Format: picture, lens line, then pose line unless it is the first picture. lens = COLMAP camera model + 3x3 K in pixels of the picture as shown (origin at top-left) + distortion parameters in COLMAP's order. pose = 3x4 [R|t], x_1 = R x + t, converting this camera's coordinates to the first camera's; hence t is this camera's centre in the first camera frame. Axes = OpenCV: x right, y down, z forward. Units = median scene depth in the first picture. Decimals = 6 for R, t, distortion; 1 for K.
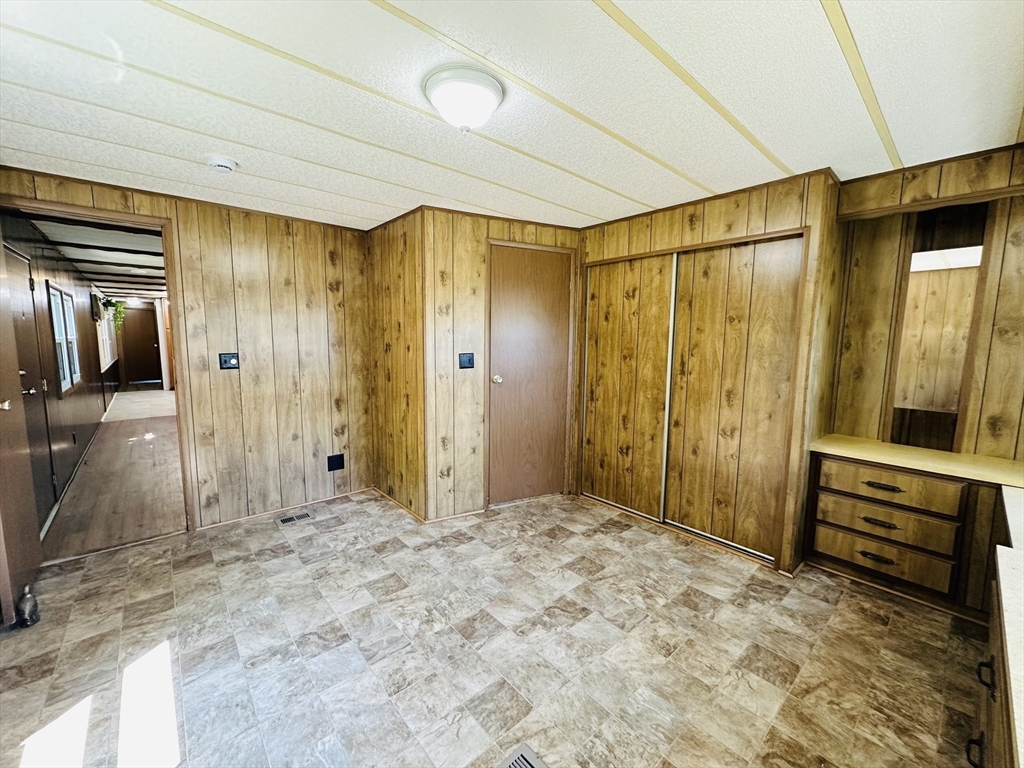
lens RADIAL K [[410.3, 0, 511.5], [0, 410.3, 384.0], [0, 0, 1]] dist [-0.000756, 0.000204]
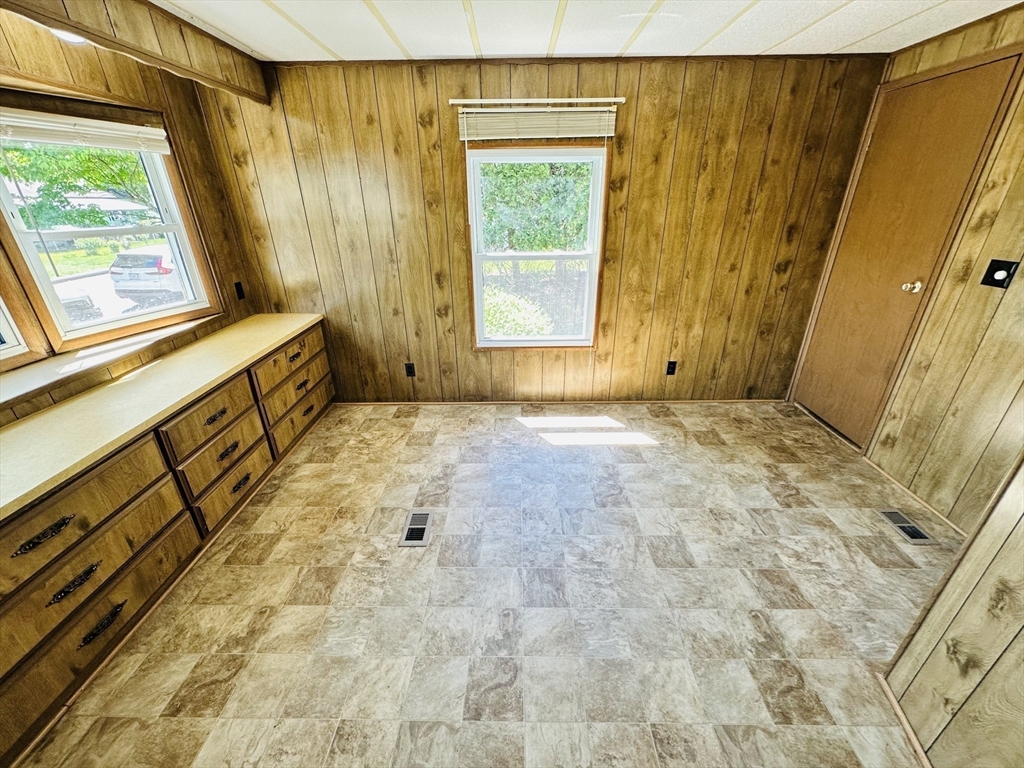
lens RADIAL K [[410.3, 0, 510.7], [0, 410.3, 382.9], [0, 0, 1]] dist [-0.000756, 0.000204]
pose [[-0.670314, 0.304769, -0.676606, 0.349729], [-0.079739, 0.876911, 0.473992, -0.173457], [0.737781, 0.371675, -0.563504, 1.015449]]
